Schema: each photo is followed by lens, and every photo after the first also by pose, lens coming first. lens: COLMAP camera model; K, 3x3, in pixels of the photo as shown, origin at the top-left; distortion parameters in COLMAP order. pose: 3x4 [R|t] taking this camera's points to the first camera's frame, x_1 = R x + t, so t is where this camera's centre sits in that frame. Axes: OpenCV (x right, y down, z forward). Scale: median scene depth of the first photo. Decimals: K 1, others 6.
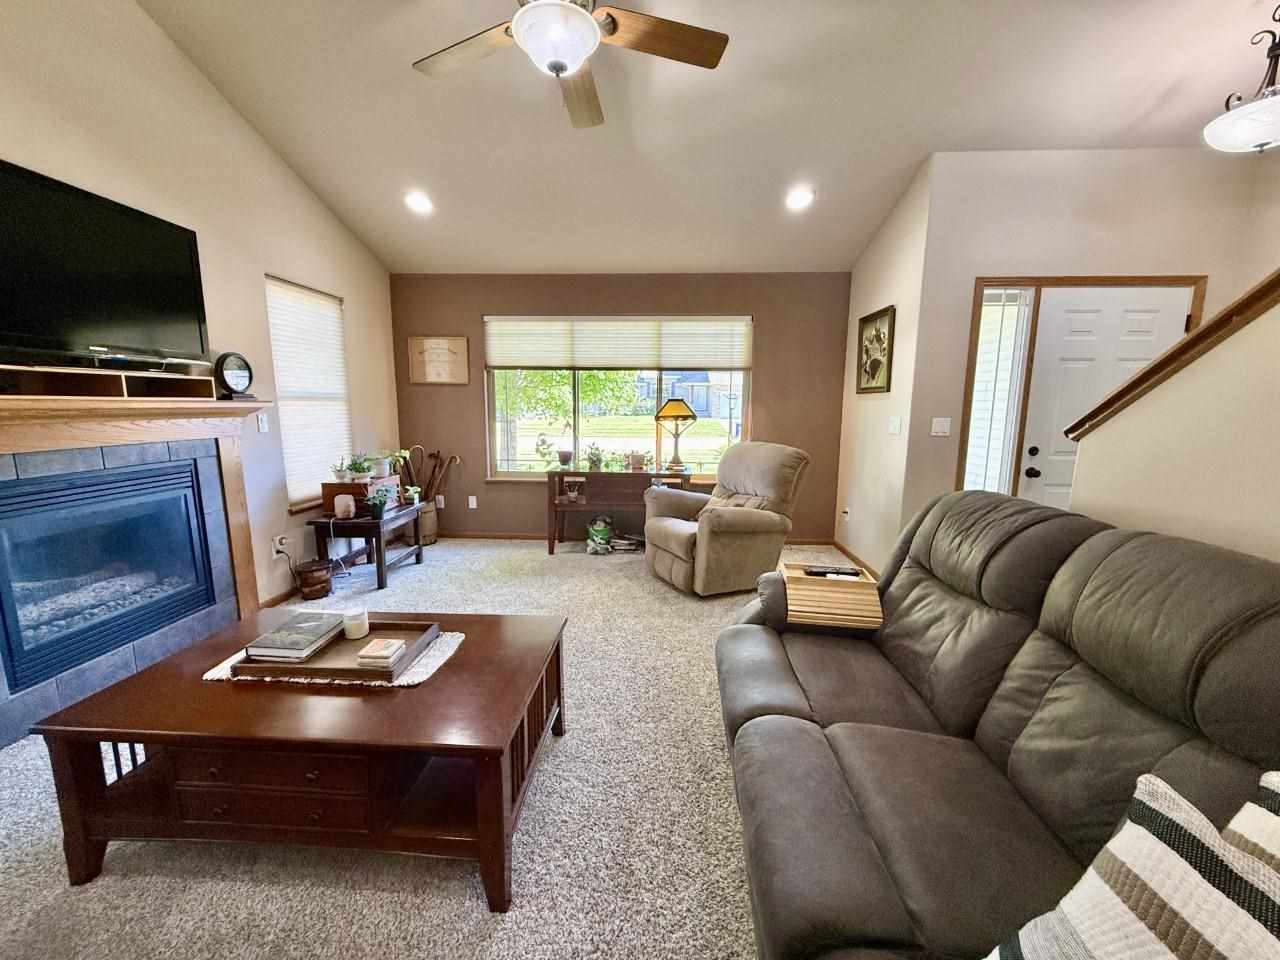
lens RADIAL K [[512.3, 0, 635.5], [0, 512.3, 480.3], [0, 0, 1]] dist [0.001920, 0.001737]
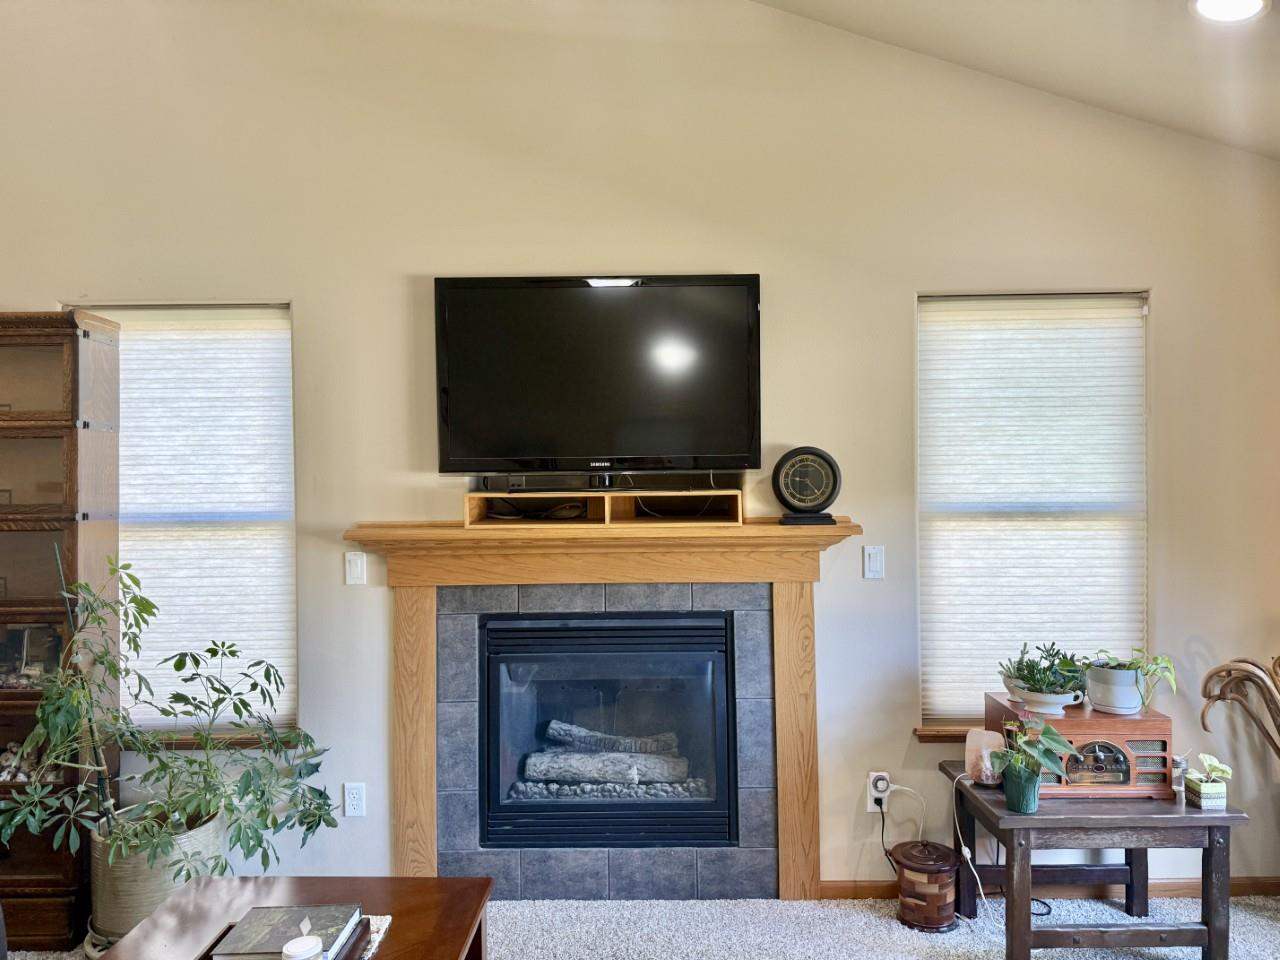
lens RADIAL K [[895.8, 0, 632.3], [0, 895.8, 467.0], [0, 0, 1]] dist [0.047078, -0.039831]
pose [[0.039451, -0.009252, -0.999179, 0.268671], [-0.136874, 0.990481, -0.014576, -0.174124], [0.989803, 0.137337, 0.037809, 0.730419]]
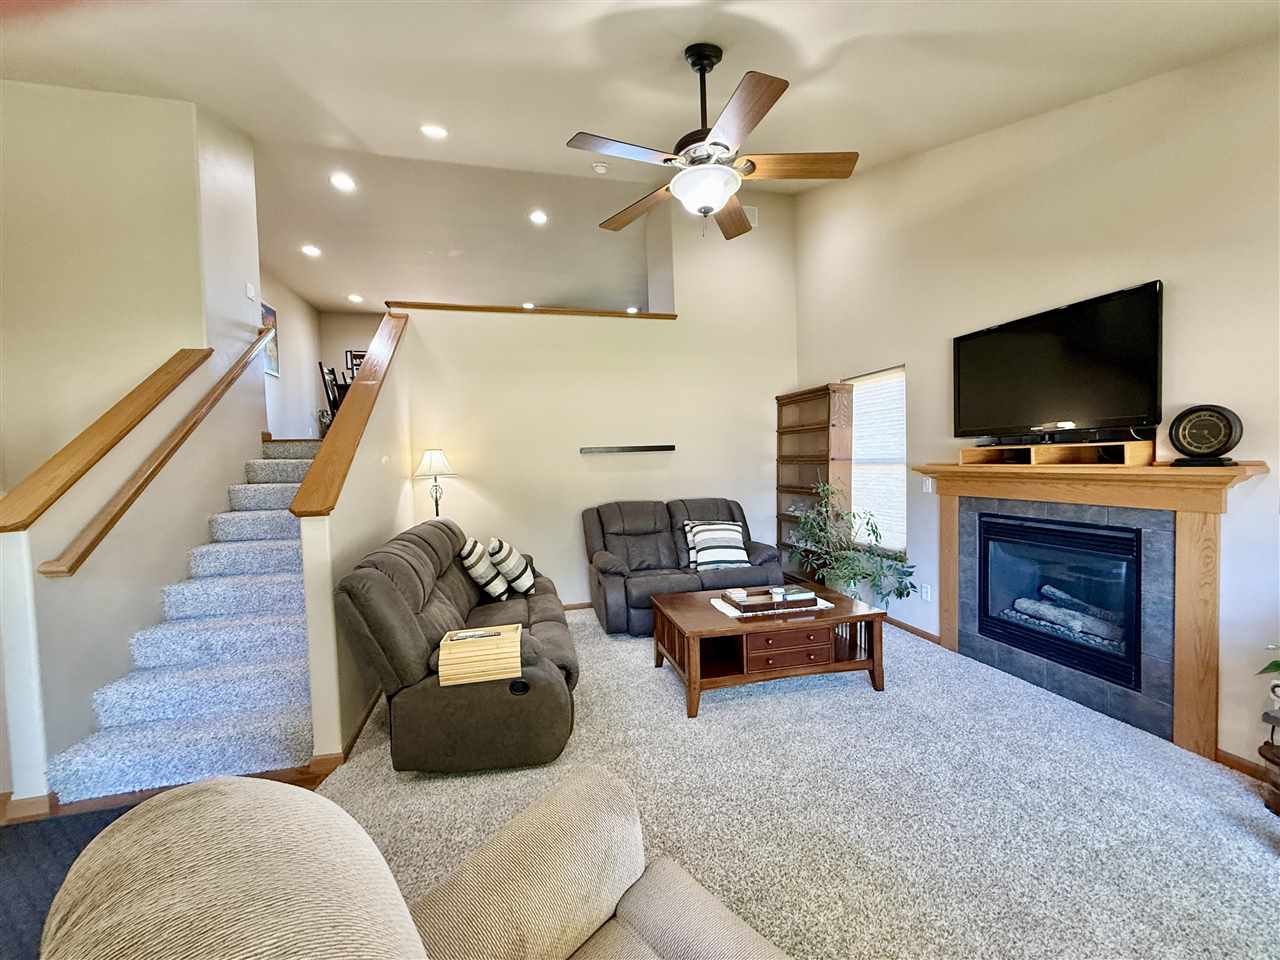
lens RADIAL K [[512.3, 0, 639.5], [0, 512.3, 479.3], [0, 0, 1]] dist [0.001920, 0.001737]
pose [[-0.956955, 0.031333, -0.288541, 0.245570], [-0.020408, 0.984431, 0.174583, -0.247737], [0.289519, 0.172956, -0.941417, 1.451020]]
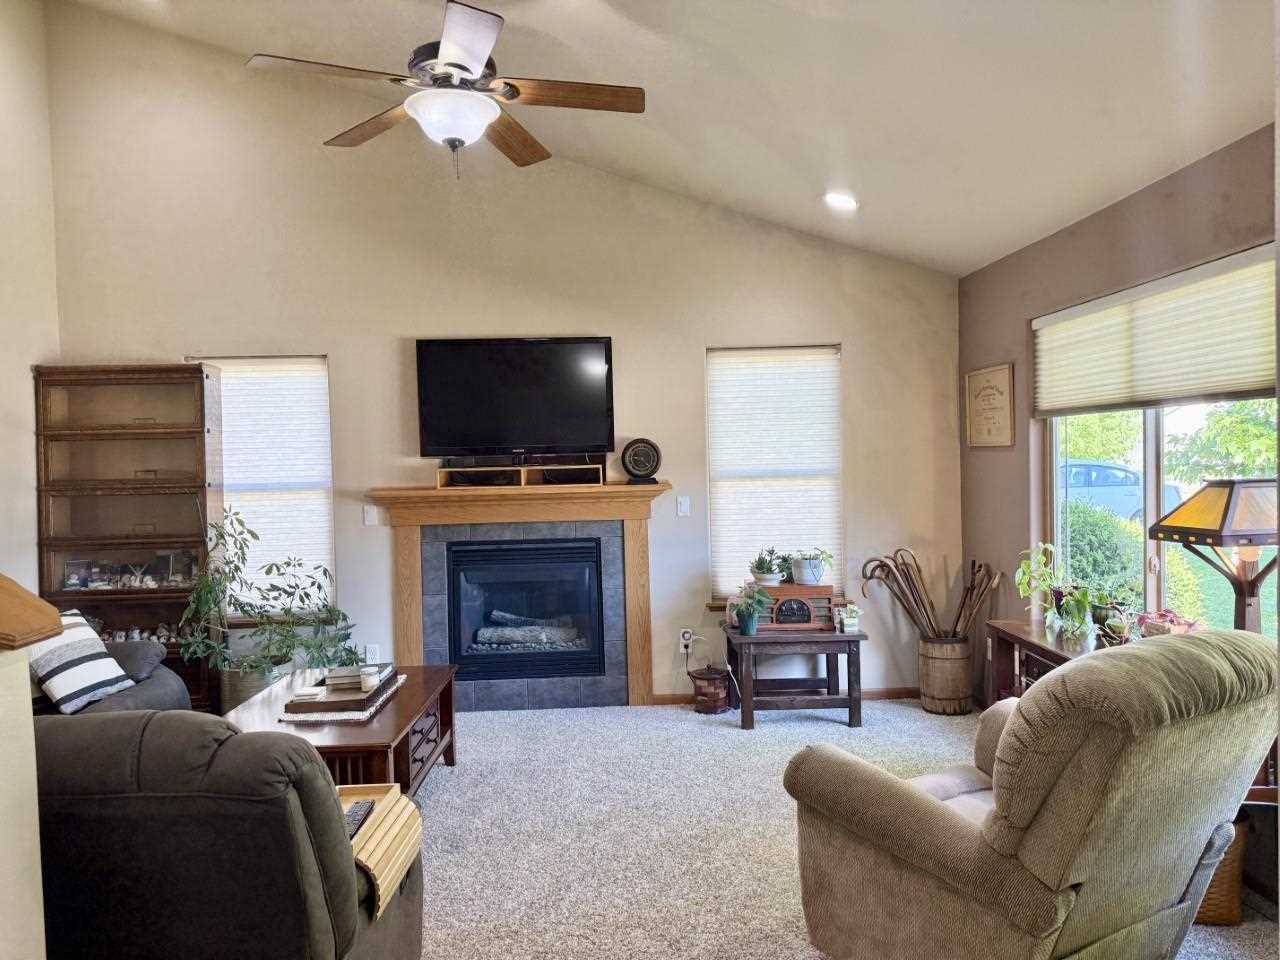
lens RADIAL K [[895.8, 0, 646.7], [0, 895.8, 473.4], [0, 0, 1]] dist [0.047078, -0.039831]
pose [[0.091607, 0.004907, -0.995783, 0.980741], [-0.122415, 0.992458, -0.006371, -0.162576], [0.988242, 0.122483, 0.091517, 0.824196]]
